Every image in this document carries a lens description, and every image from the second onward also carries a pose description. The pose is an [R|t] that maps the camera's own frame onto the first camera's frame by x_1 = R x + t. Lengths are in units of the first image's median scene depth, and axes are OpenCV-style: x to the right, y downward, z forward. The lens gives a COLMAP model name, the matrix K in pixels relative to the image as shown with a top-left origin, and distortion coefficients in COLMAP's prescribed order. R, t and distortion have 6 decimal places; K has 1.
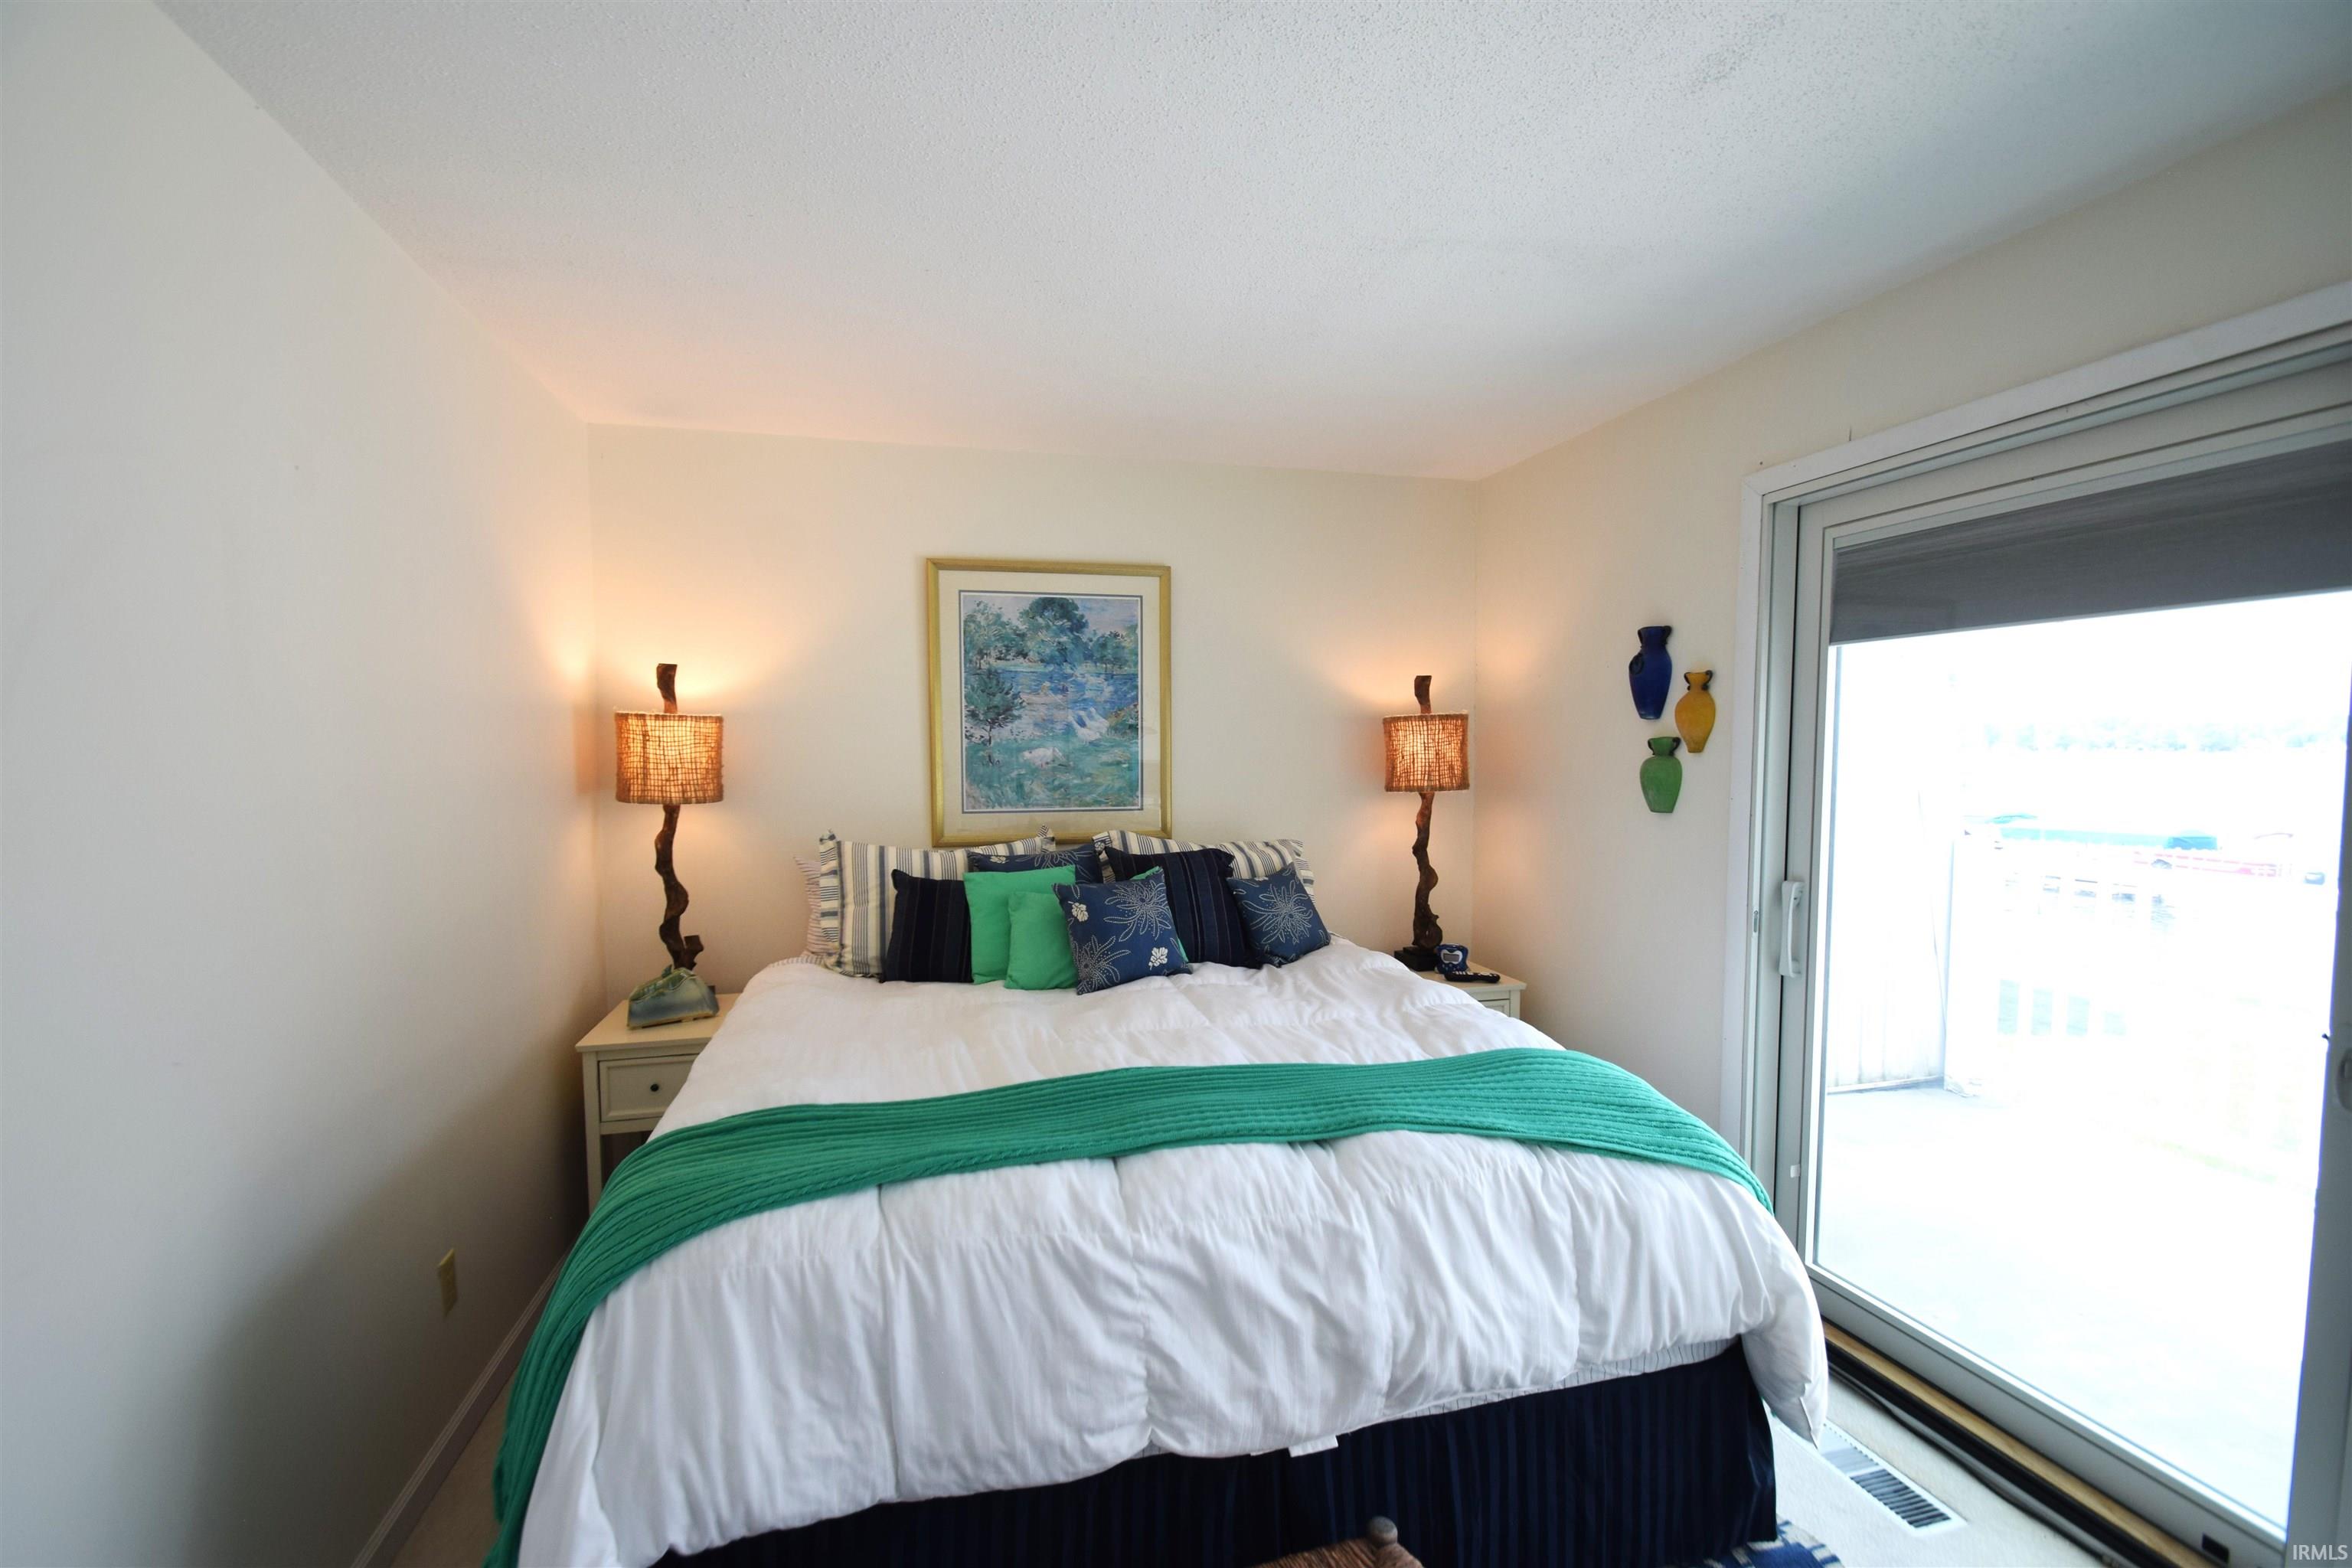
lens RADIAL K [[1035.7, 0, 1150.7], [0, 1035.7, 798.5], [0, 0, 1]] dist [-0.010339, -0.005229]
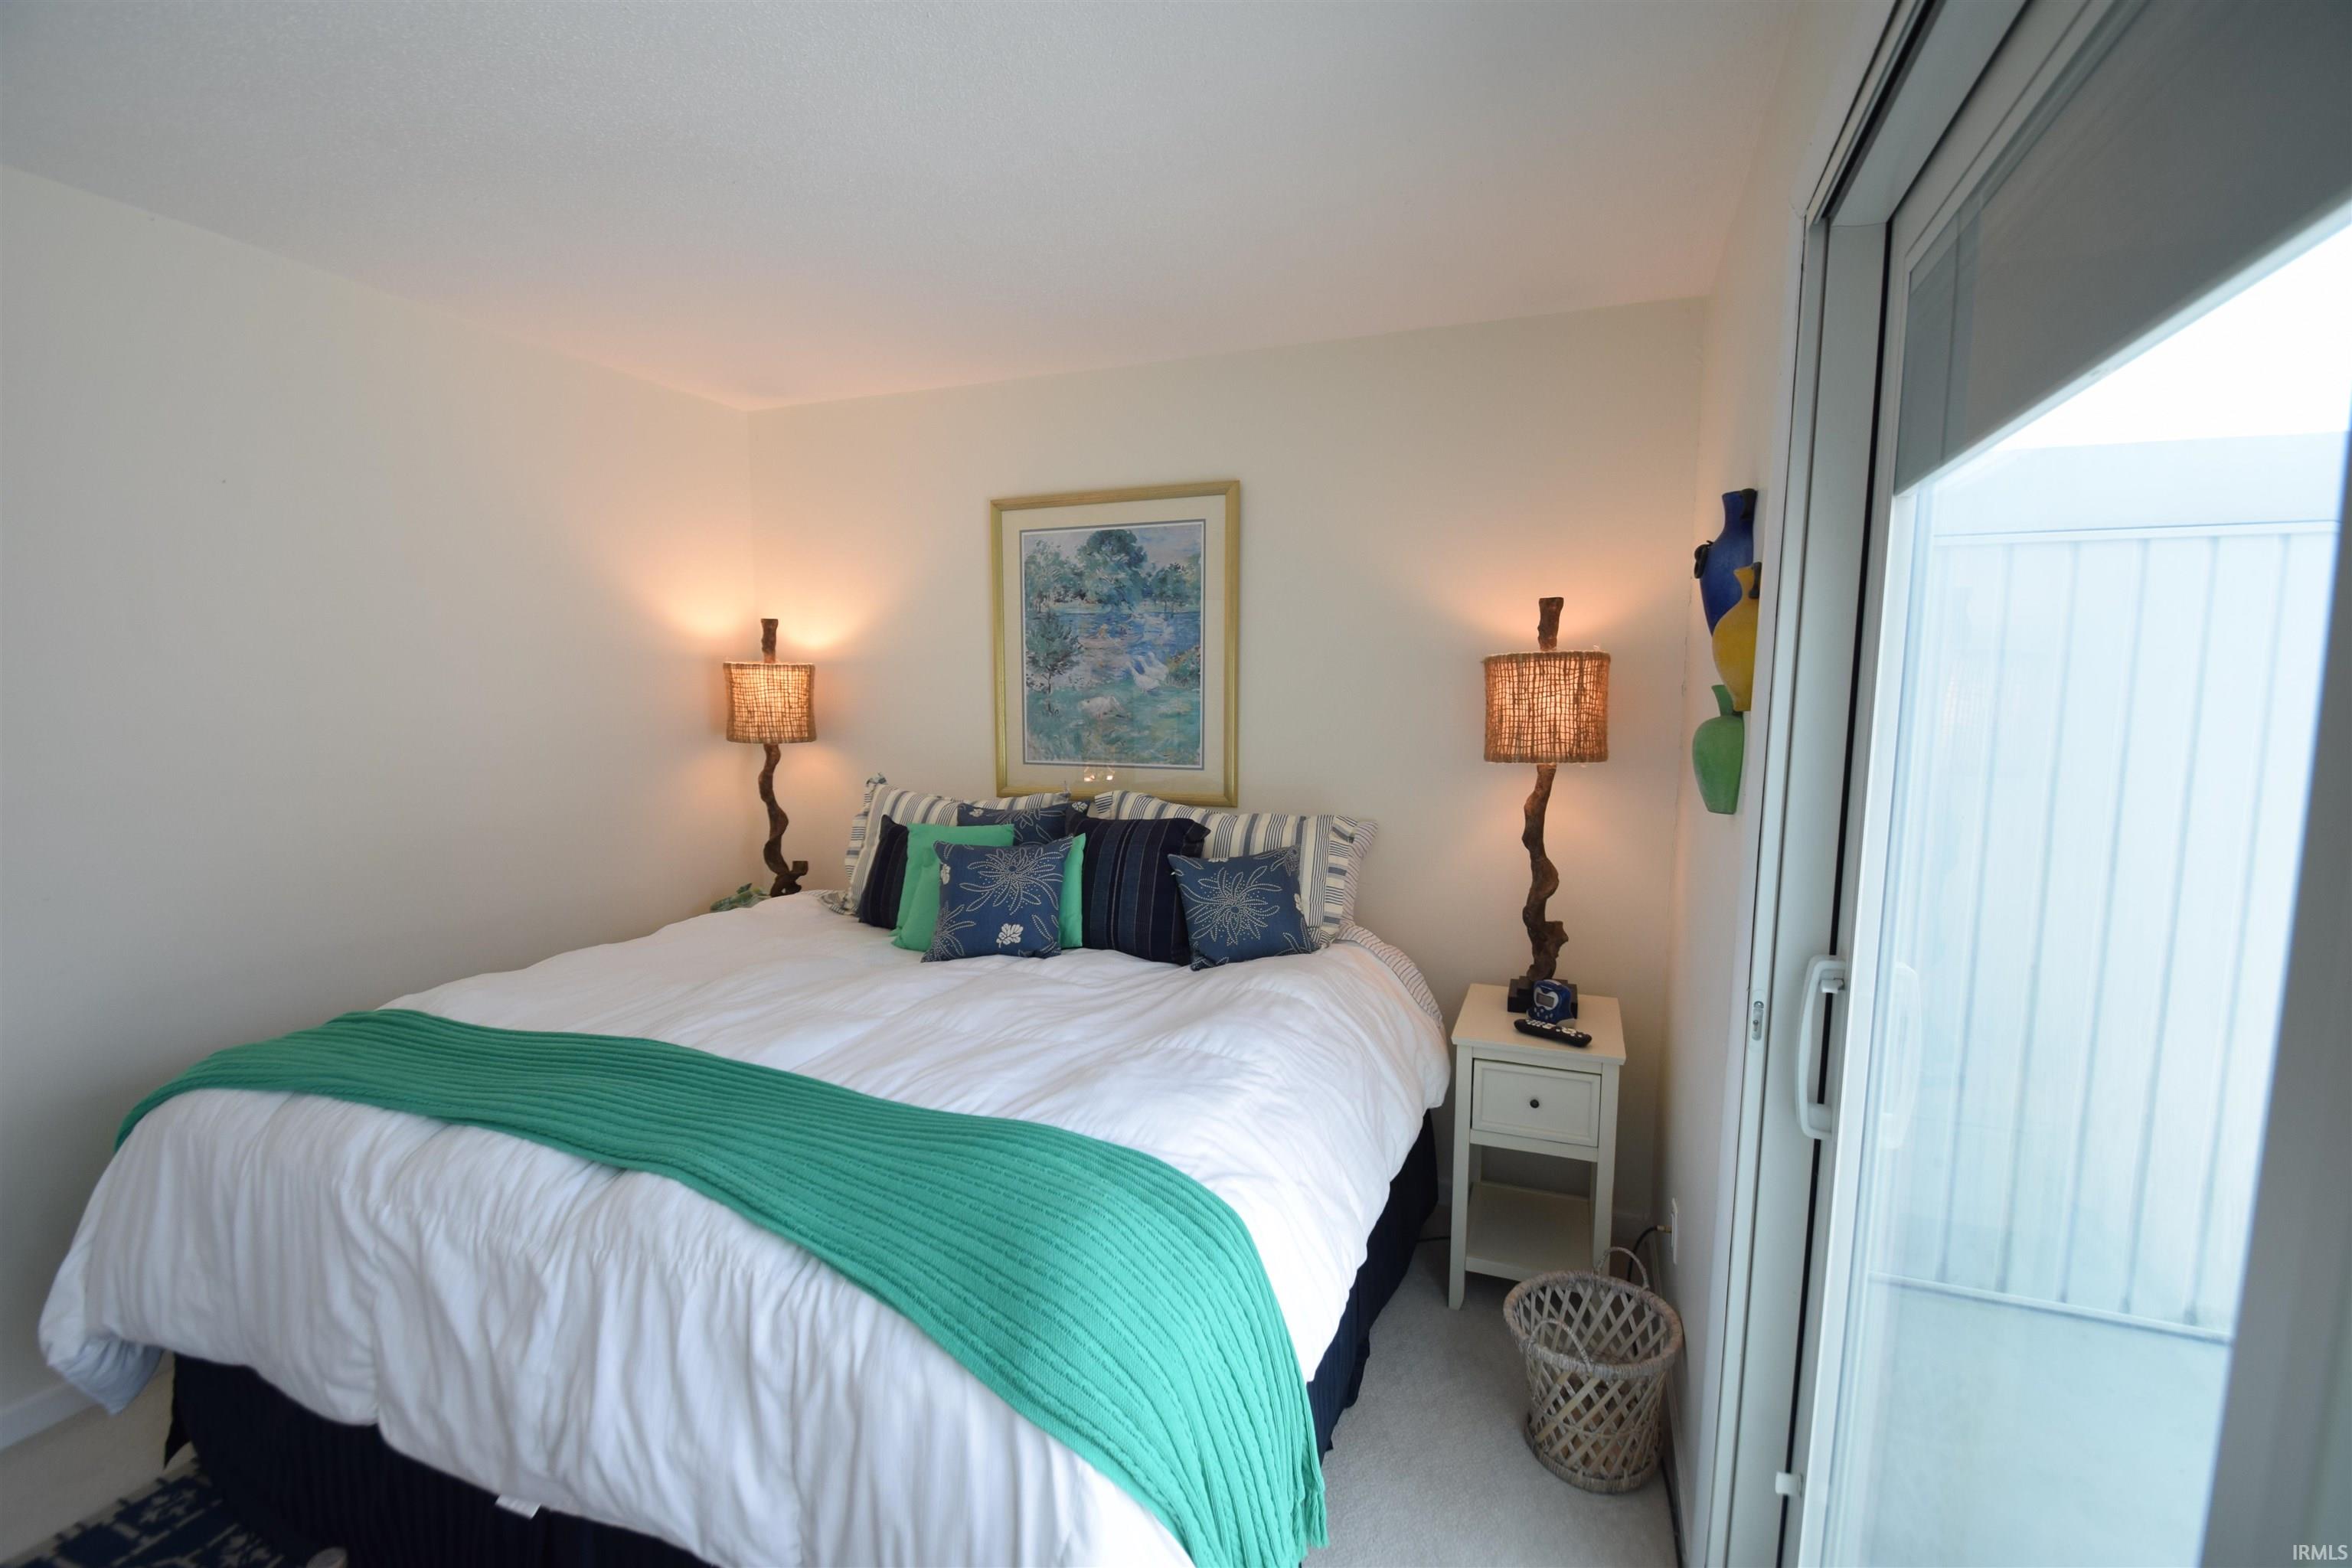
lens RADIAL K [[1035.7, 0, 1176.7], [0, 1035.7, 795.9], [0, 0, 1]] dist [-0.010339, -0.005229]
pose [[0.822485, 0.061203, -0.565484, 0.481109], [-0.036921, 0.997842, 0.054296, -0.013542], [0.567587, -0.023780, 0.822970, 0.283302]]
